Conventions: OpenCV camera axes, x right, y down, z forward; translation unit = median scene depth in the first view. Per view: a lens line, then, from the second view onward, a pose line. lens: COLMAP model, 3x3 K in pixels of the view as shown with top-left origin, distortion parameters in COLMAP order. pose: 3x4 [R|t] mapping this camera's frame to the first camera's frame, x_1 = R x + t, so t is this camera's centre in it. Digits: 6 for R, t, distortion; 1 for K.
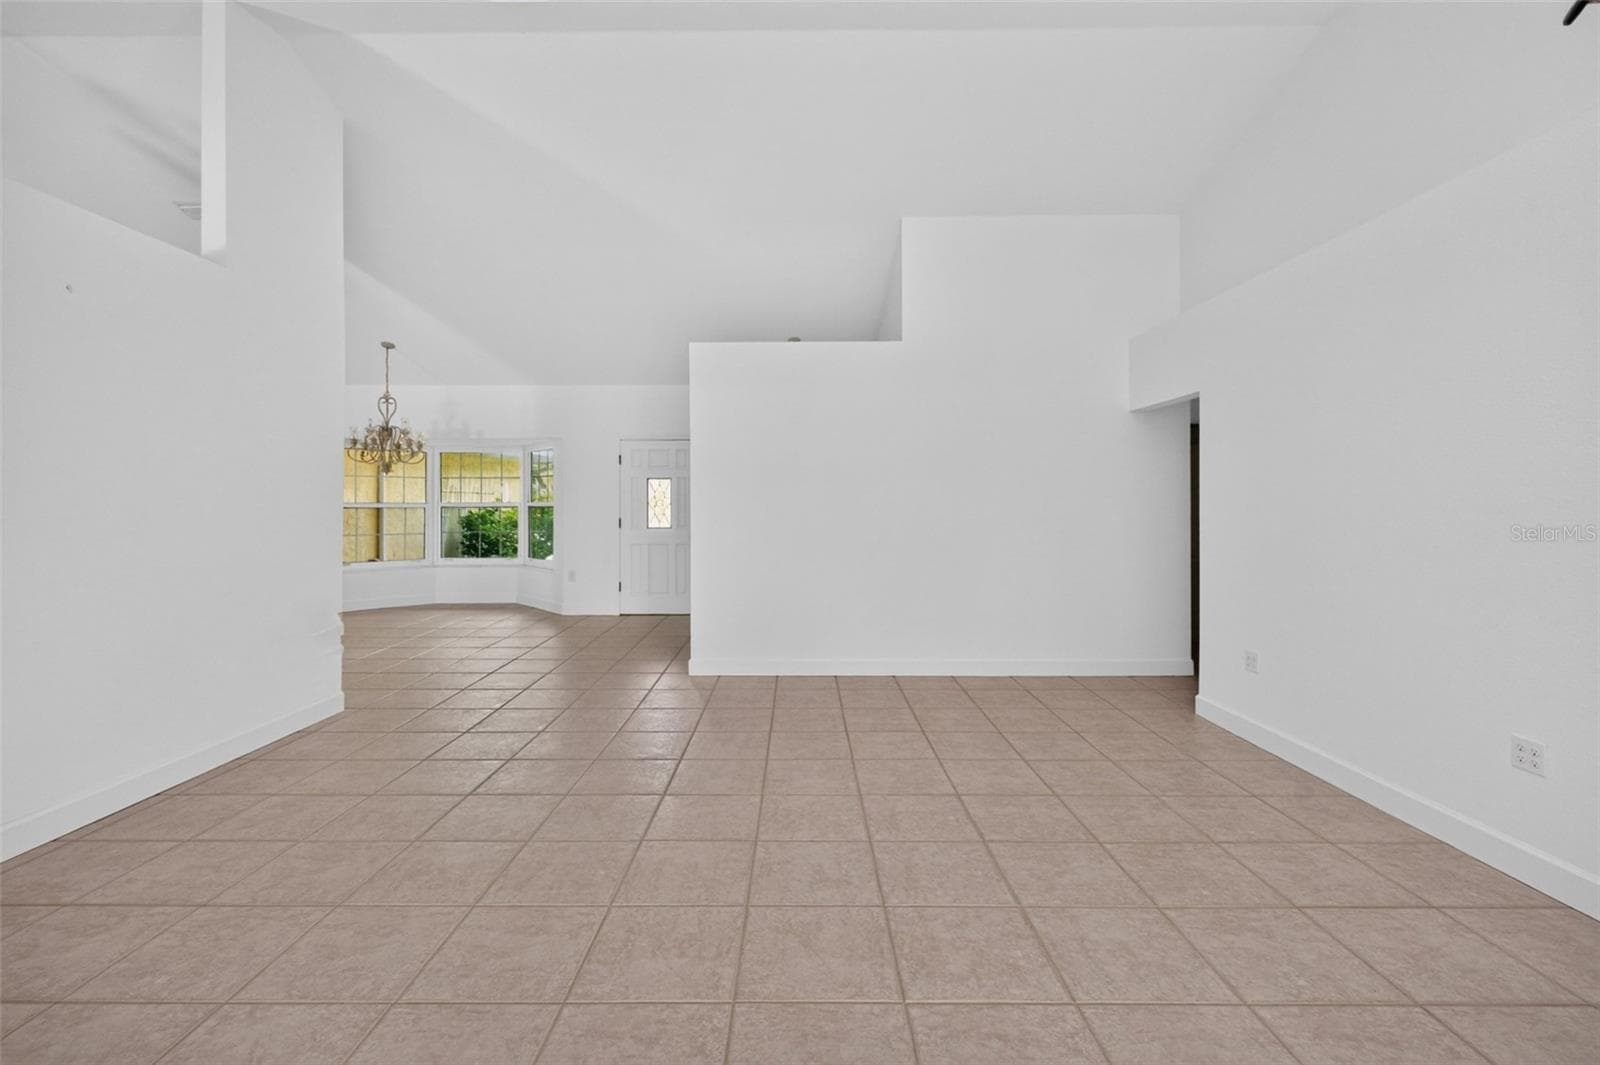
lens RADIAL K [[640.2, 0, 800.0], [0, 640.2, 532.5], [0, 0, 1]] dist [0.002766, 0.000126]
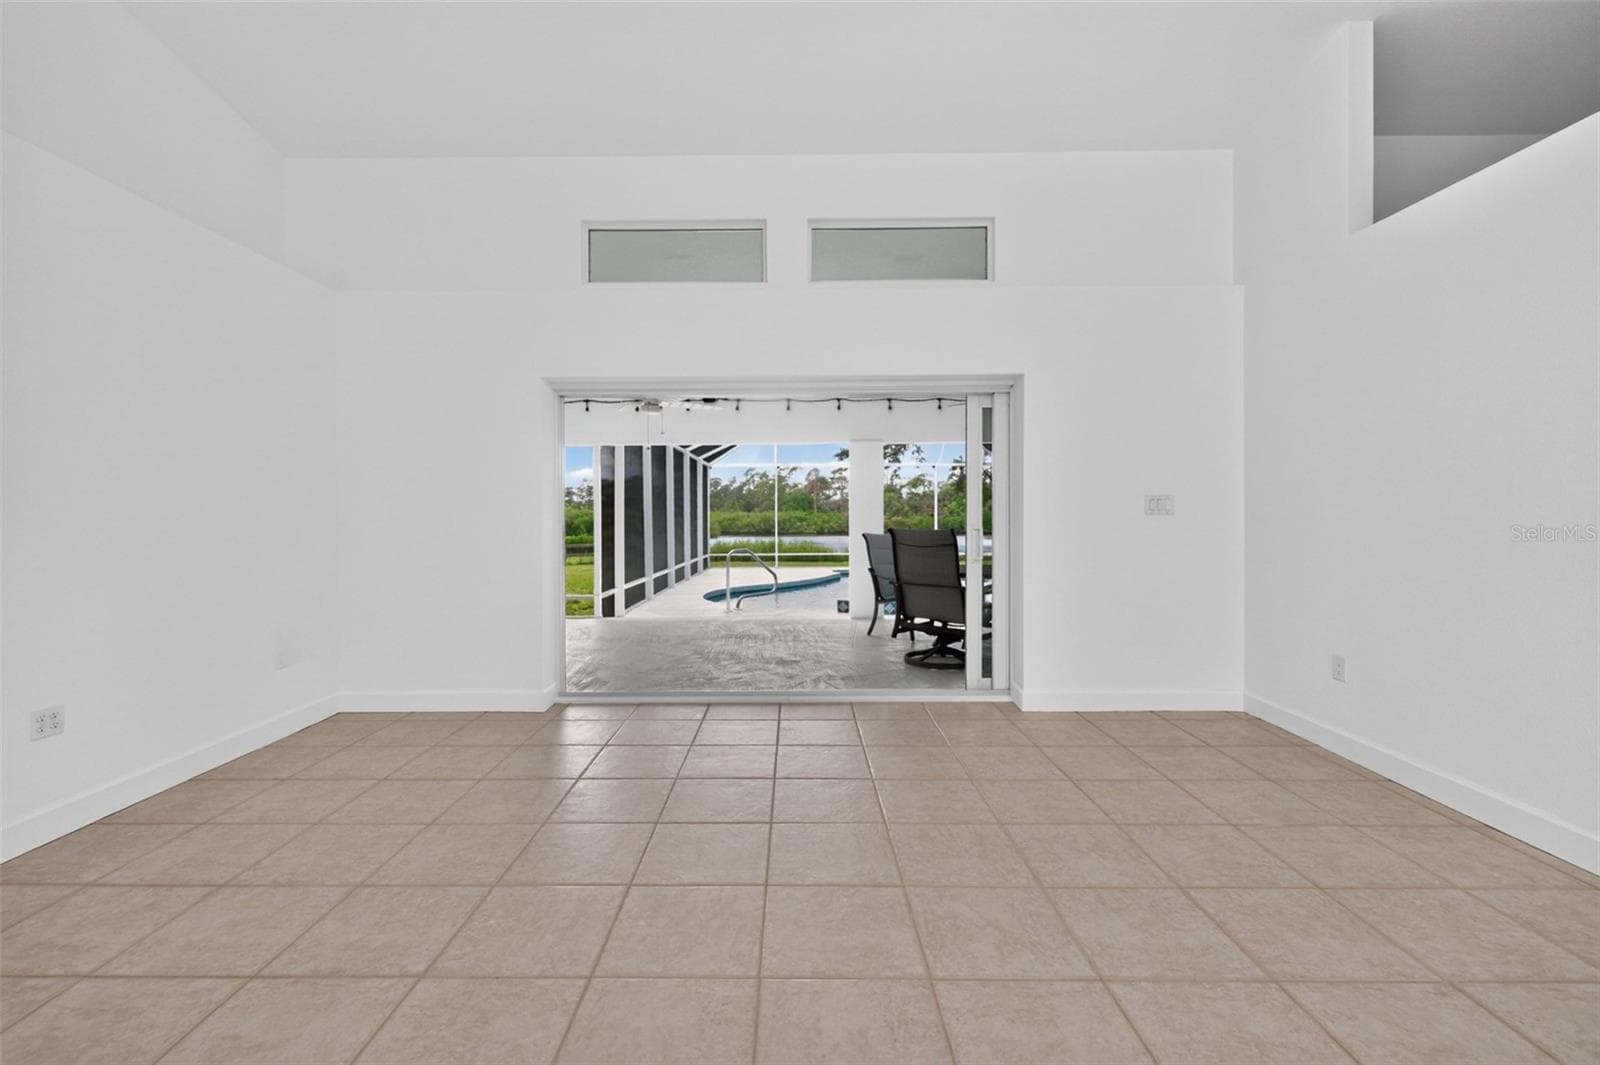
lens RADIAL K [[640.2, 0, 800.0], [0, 640.2, 532.5], [0, 0, 1]] dist [0.002766, 0.000126]
pose [[-0.999968, 0.004271, -0.006799, -0.109118], [0.003831, 0.997971, 0.063563, -0.030794], [0.007056, 0.063534, -0.997955, 1.834845]]
